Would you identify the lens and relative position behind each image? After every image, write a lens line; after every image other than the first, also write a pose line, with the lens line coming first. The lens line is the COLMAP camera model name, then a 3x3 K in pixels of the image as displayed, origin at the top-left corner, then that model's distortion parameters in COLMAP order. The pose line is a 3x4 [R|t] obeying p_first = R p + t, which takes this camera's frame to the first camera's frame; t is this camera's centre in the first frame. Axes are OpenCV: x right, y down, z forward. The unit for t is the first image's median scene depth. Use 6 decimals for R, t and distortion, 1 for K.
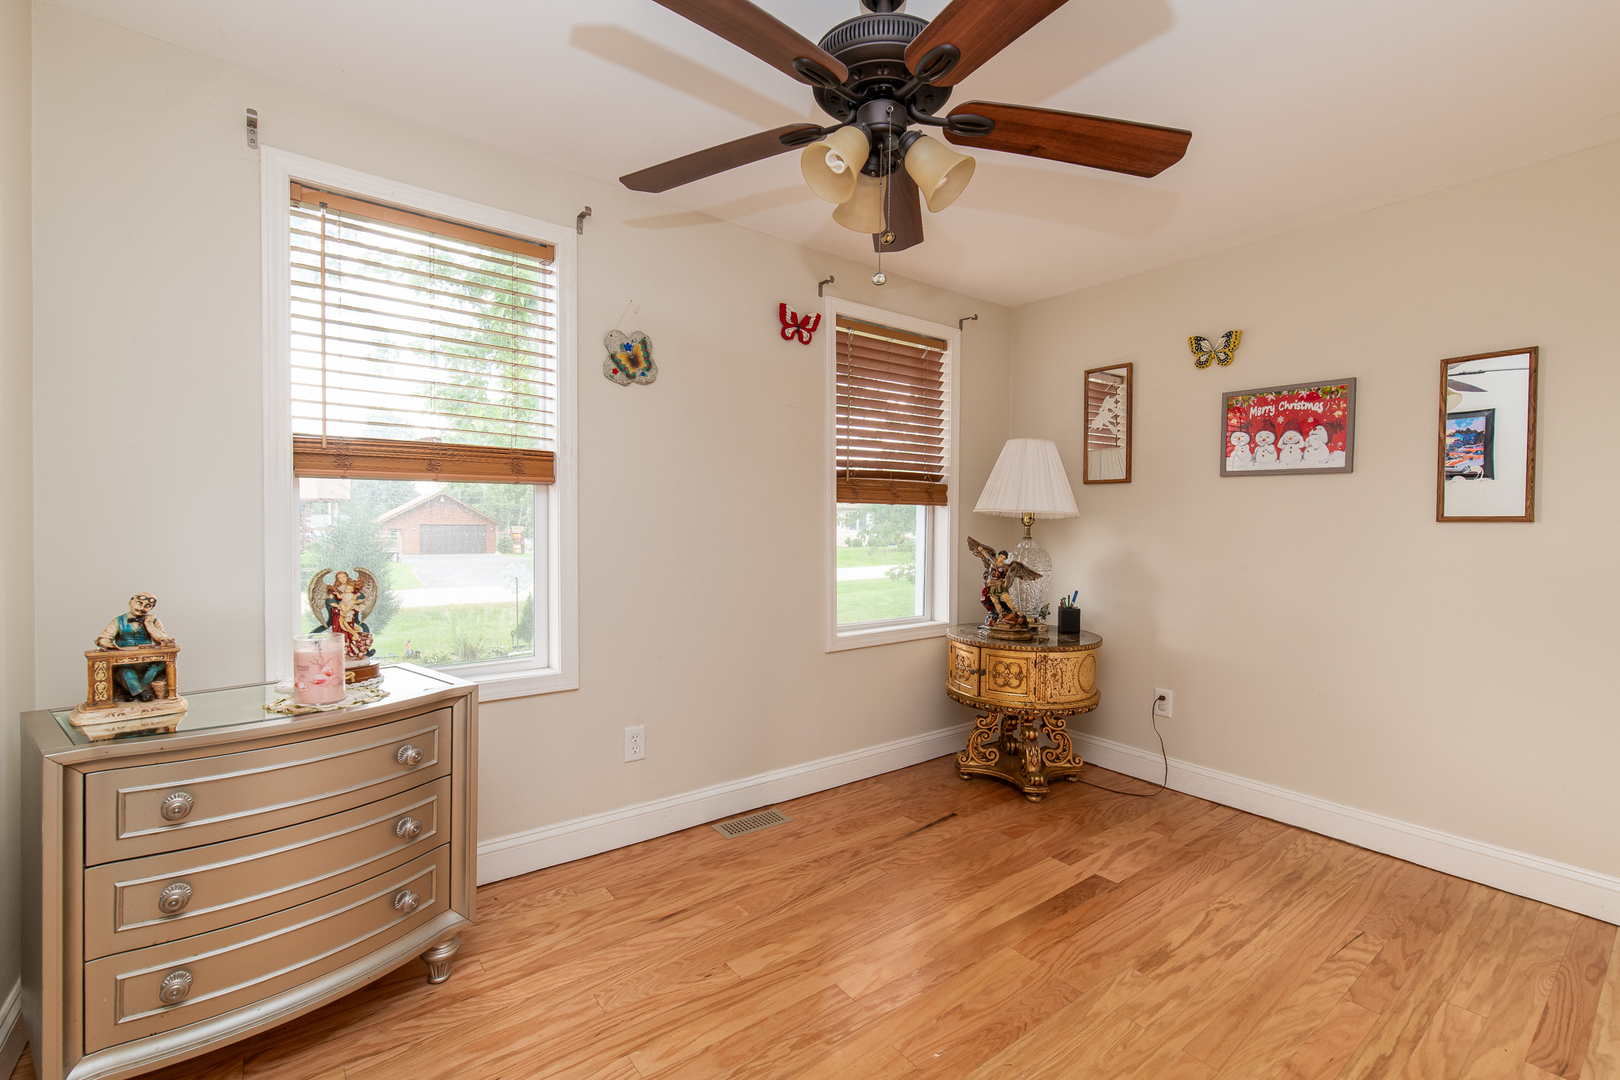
lens RADIAL K [[703.8, 0, 817.8], [0, 703.8, 525.8], [0, 0, 1]] dist [-0.000778, -0.000286]
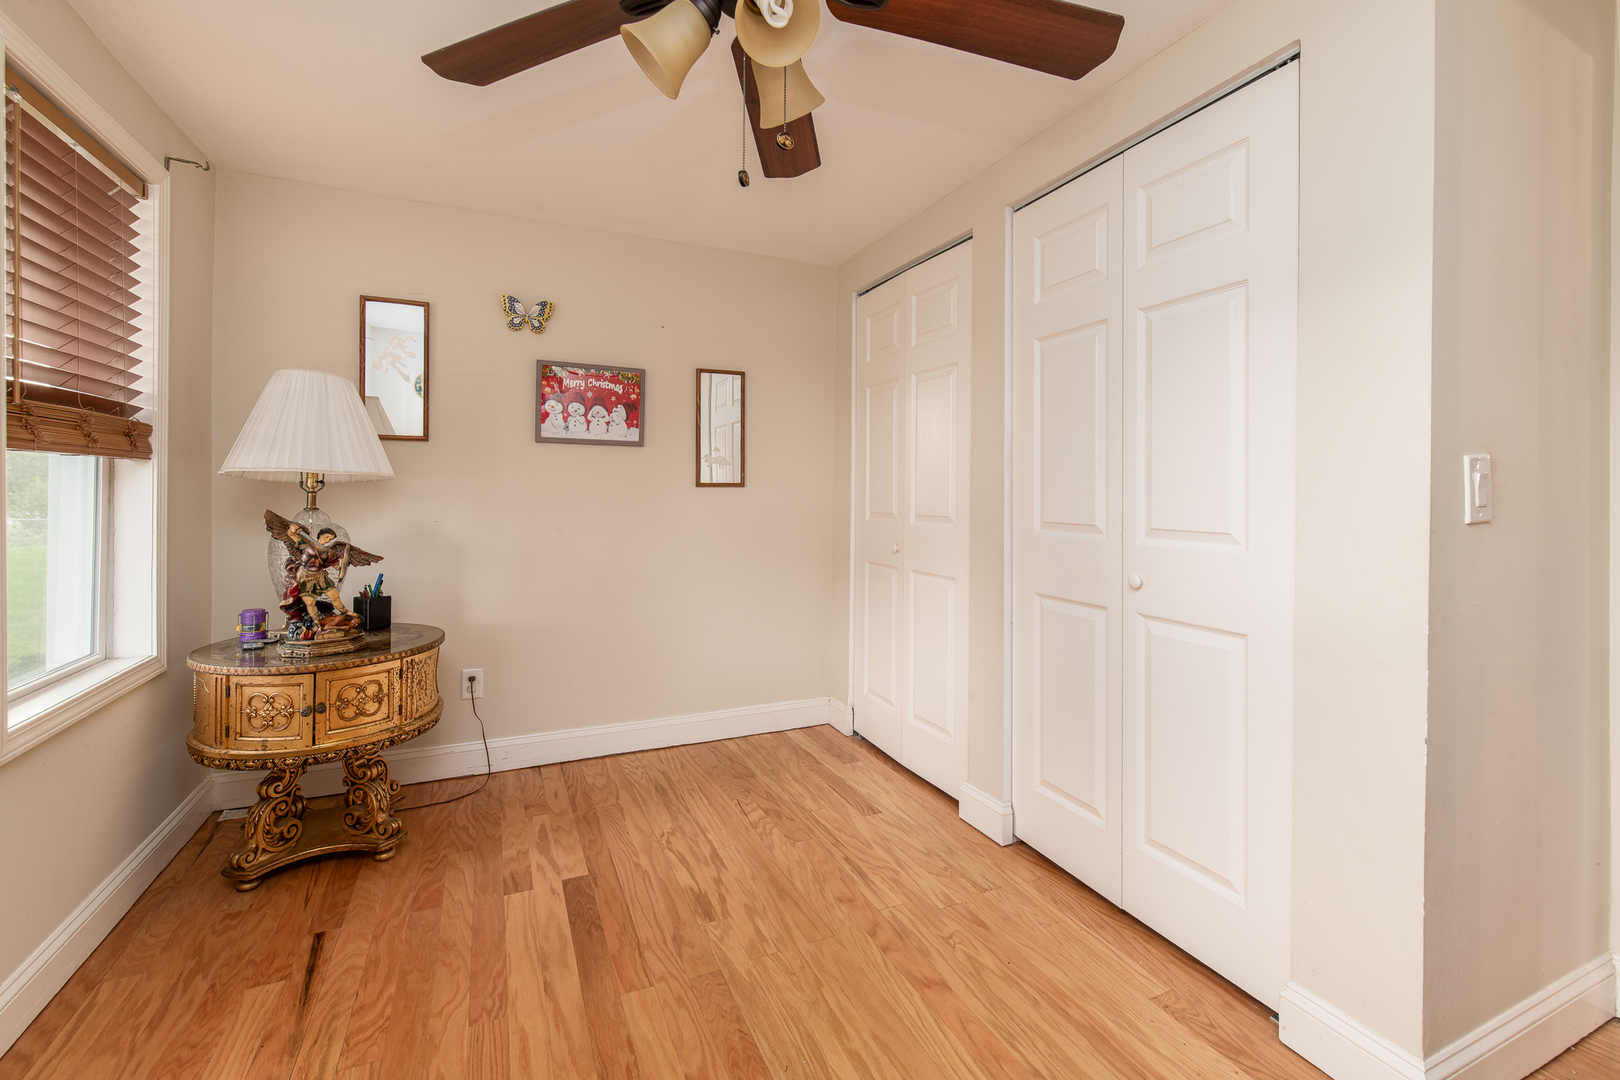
lens RADIAL K [[709.3, 0, 815.0], [0, 709.3, 479.5], [0, 0, 1]] dist [0.000197, -0.000221]
pose [[0.225324, 0.006081, 0.974265, -0.350062], [0.002489, 0.999974, -0.006817, -0.008311], [-0.974281, 0.003960, 0.225303, 0.400910]]
